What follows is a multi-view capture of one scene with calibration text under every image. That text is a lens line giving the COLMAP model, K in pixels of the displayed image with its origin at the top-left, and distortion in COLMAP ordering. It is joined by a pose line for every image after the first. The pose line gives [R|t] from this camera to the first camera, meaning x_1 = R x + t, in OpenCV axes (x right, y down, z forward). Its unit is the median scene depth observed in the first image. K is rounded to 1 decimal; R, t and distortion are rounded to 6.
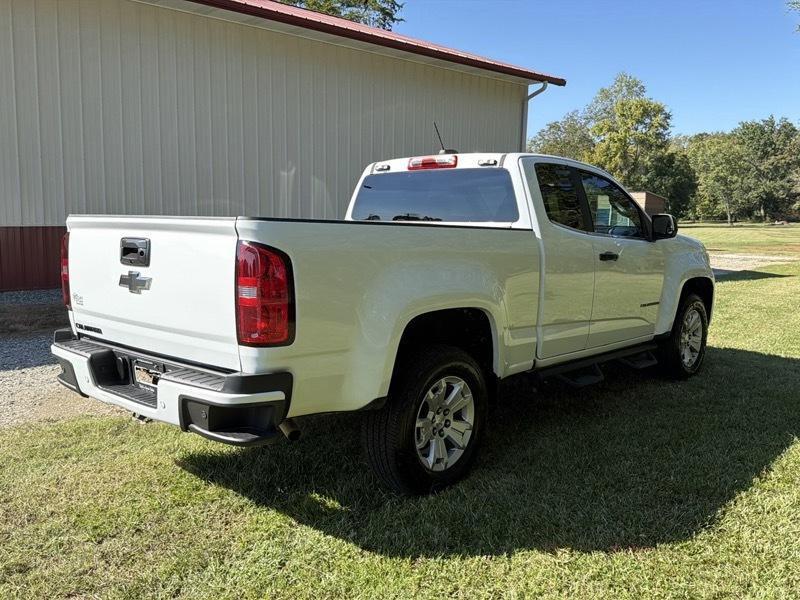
lens RADIAL K [[714.7, 0, 402.0], [0, 714.7, 299.0], [0, 0, 1]] dist [0.115725, -0.220478]
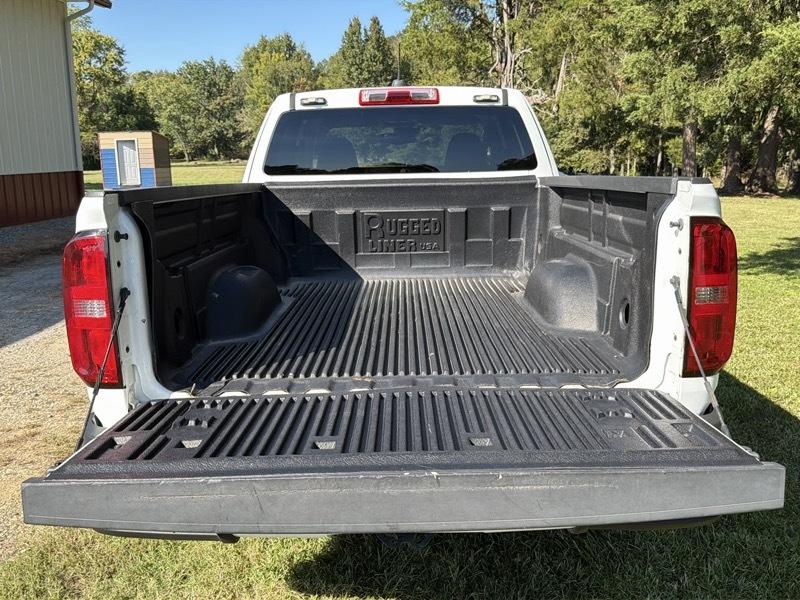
lens RADIAL K [[714.7, 0, 402.0], [0, 714.7, 299.0], [0, 0, 1]] dist [0.115725, -0.220478]
pose [[0.746615, -0.157666, 0.646302, -0.469313], [0.104811, 0.987255, 0.119763, -0.061388], [-0.656948, -0.021677, 0.753625, 0.373011]]
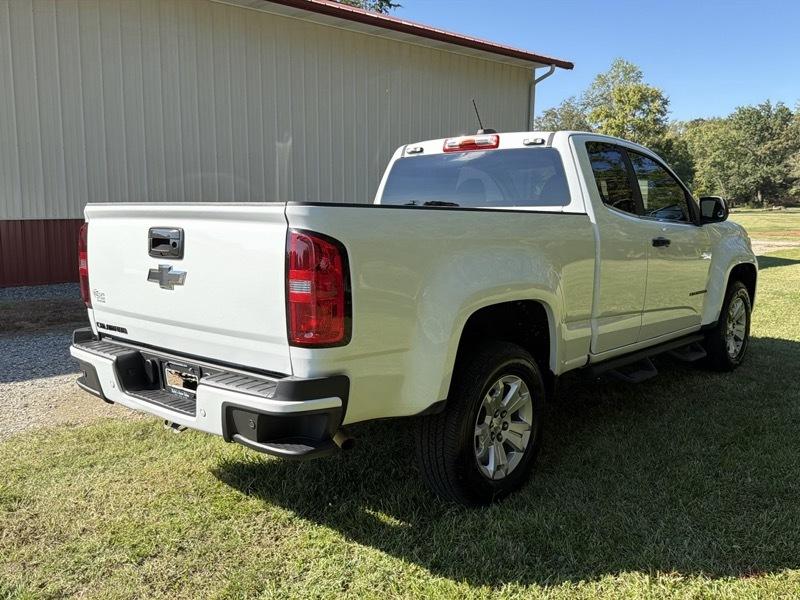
lens RADIAL K [[714.7, 0, 402.0], [0, 714.7, 299.0], [0, 0, 1]] dist [0.115725, -0.220478]
pose [[0.999897, -0.013414, 0.005133, -0.051036], [0.013342, 0.999815, 0.013865, -0.002554], [-0.005318, -0.013795, 0.999891, 0.061634]]
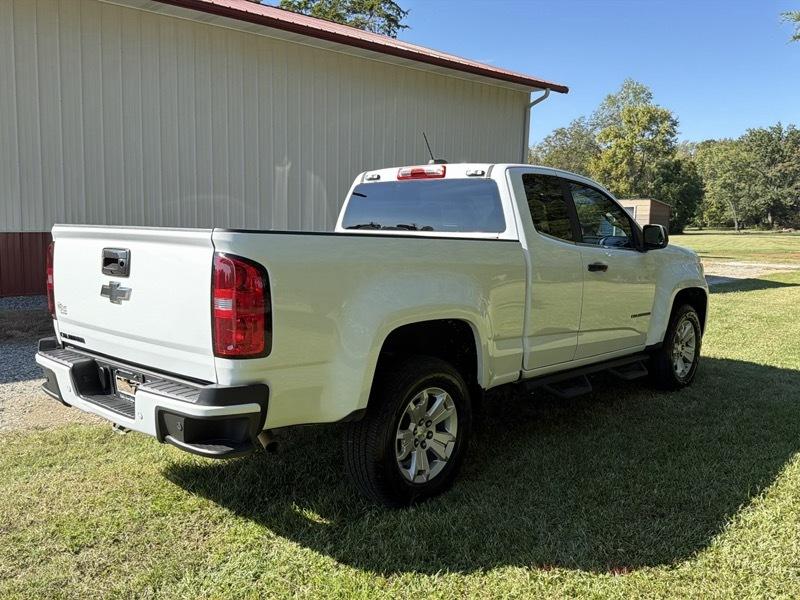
lens RADIAL K [[714.7, 0, 402.0], [0, 714.7, 299.0], [0, 0, 1]] dist [0.115725, -0.220478]
pose [[0.999947, 0.005192, -0.008883, 0.023505], [-0.005258, 0.999959, -0.007340, -0.005721], [0.008844, 0.007387, 0.999934, 0.000139]]
